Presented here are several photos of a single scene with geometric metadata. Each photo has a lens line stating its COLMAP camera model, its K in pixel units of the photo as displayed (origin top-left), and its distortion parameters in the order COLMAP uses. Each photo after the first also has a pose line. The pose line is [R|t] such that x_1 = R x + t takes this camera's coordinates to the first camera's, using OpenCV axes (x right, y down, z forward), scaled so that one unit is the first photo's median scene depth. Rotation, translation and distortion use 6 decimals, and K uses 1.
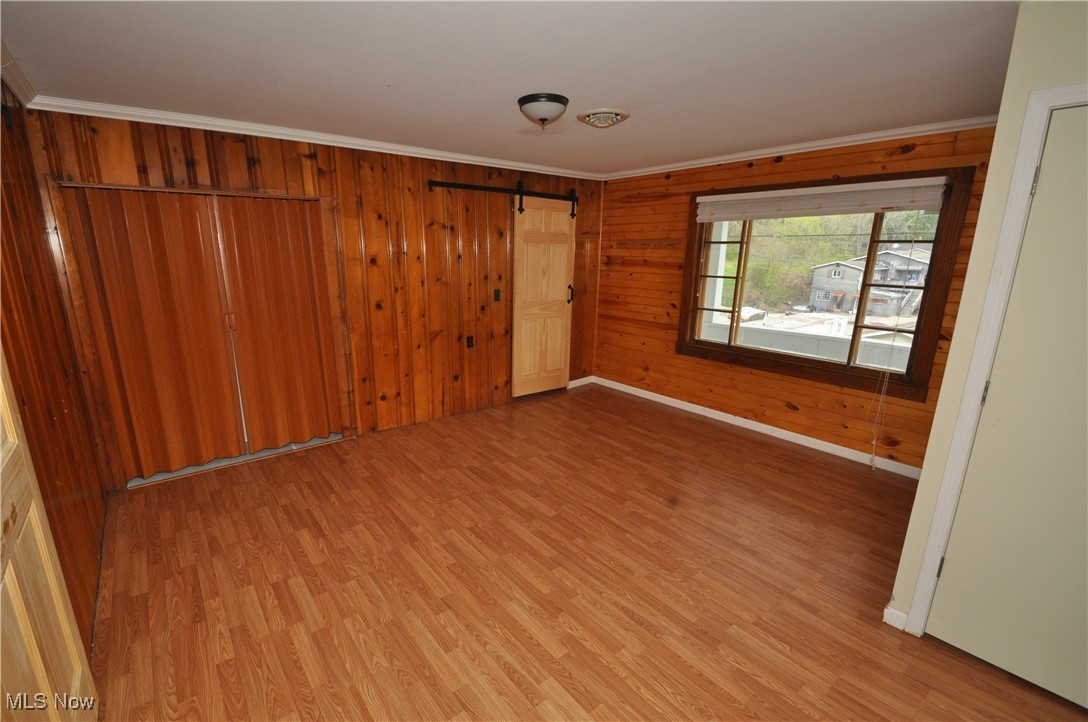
lens RADIAL K [[473.2, 0, 523.7], [0, 473.2, 378.1], [0, 0, 1]] dist [0.006048, -0.012987]
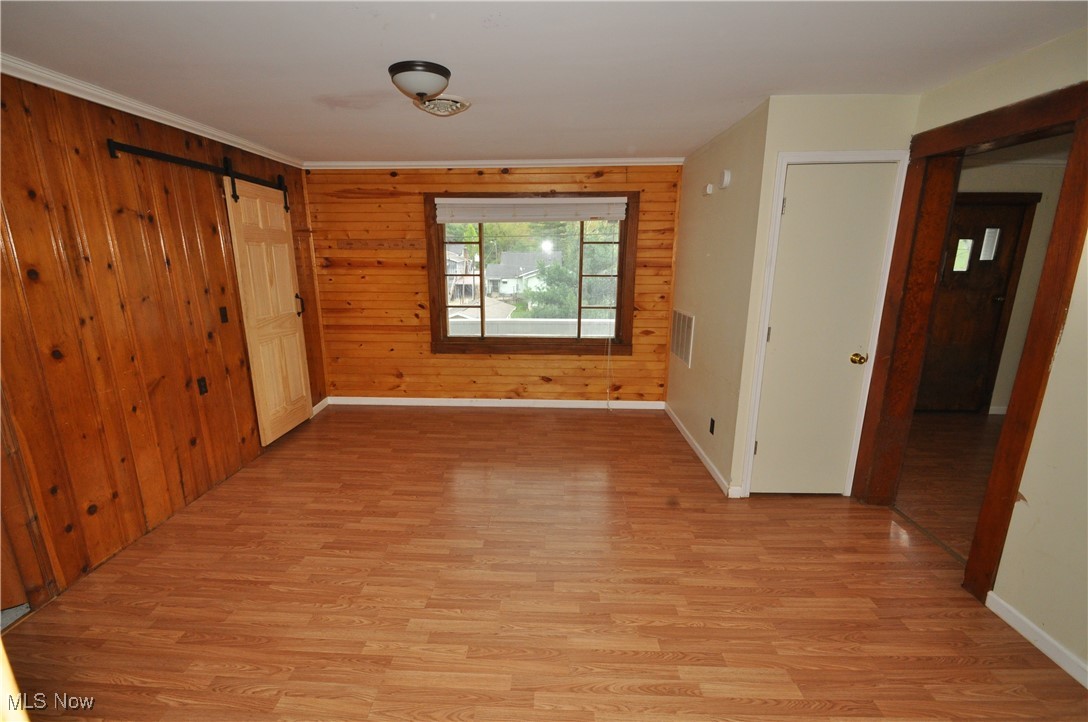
lens RADIAL K [[473.2, 0, 523.9], [0, 473.2, 377.4], [0, 0, 1]] dist [0.006048, -0.012987]
pose [[0.651800, -0.201150, 0.731229, -0.353164], [0.202980, 0.975279, 0.087353, -0.061166], [-0.730723, 0.091489, 0.676516, 0.222457]]
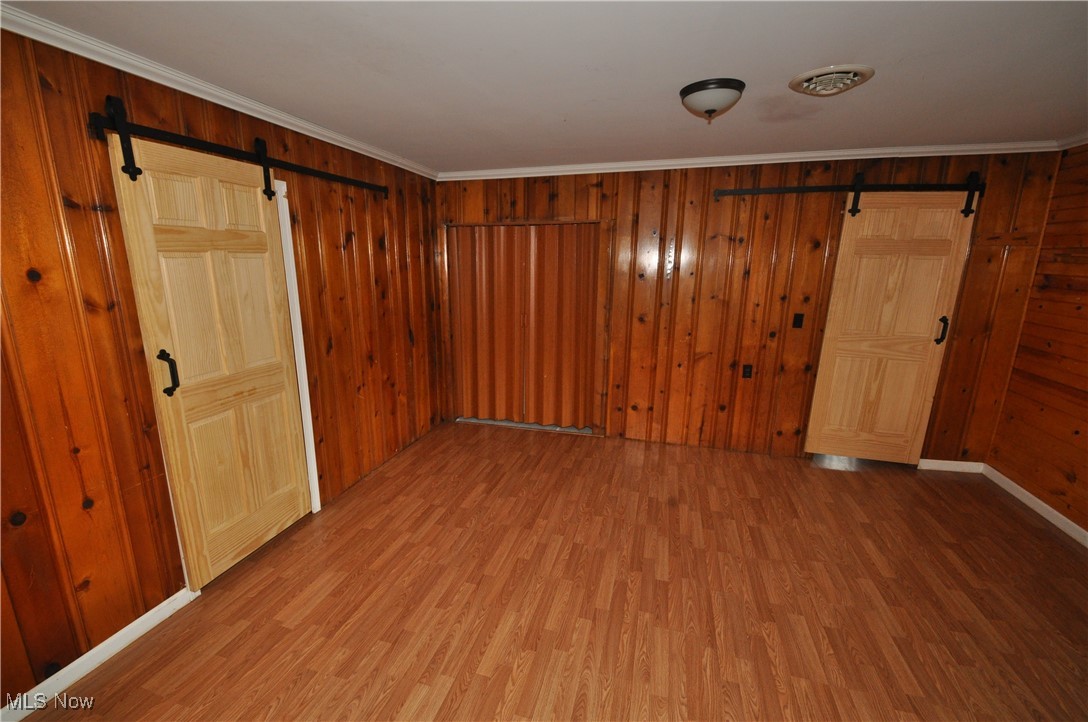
lens RADIAL K [[473.2, 0, 523.3], [0, 473.2, 378.2], [0, 0, 1]] dist [0.006048, -0.012987]
pose [[0.578405, 0.188099, -0.793767, 0.382239], [-0.206446, 0.975129, 0.080642, -0.056568], [0.789194, 0.117226, 0.602852, 0.188569]]
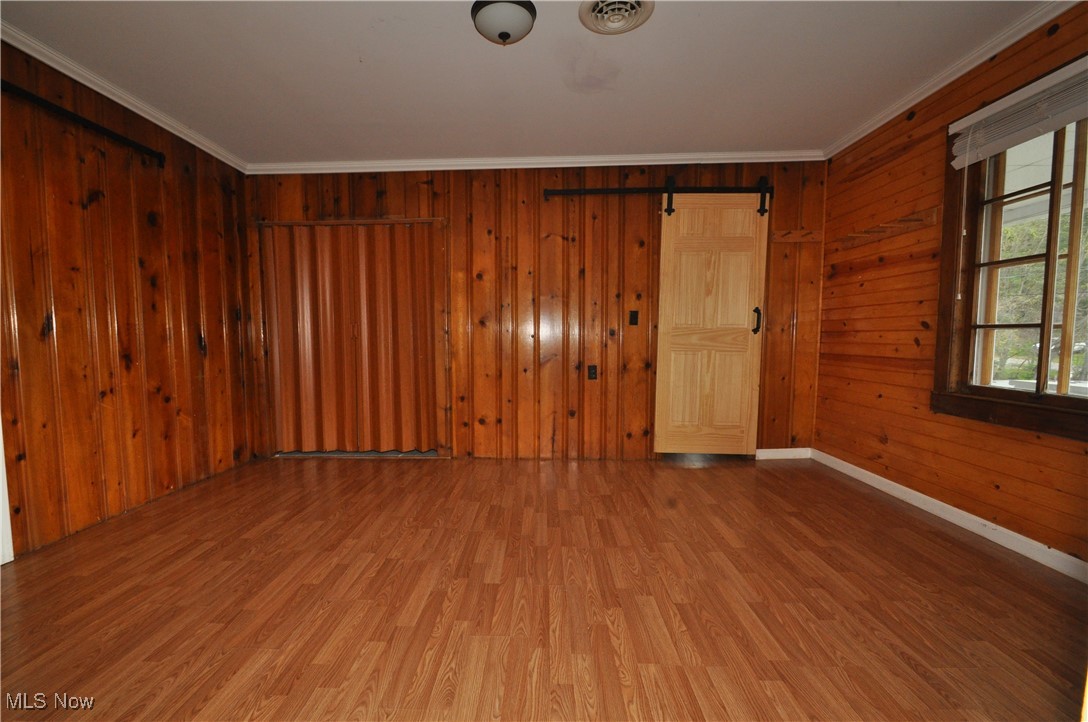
lens RADIAL K [[473.2, 0, 523.8], [0, 473.2, 378.1], [0, 0, 1]] dist [0.006048, -0.012987]
pose [[0.761811, 0.042860, -0.646379, 0.377508], [-0.156882, 0.980313, -0.119896, 0.058720], [0.628515, 0.192743, 0.753537, 0.347186]]
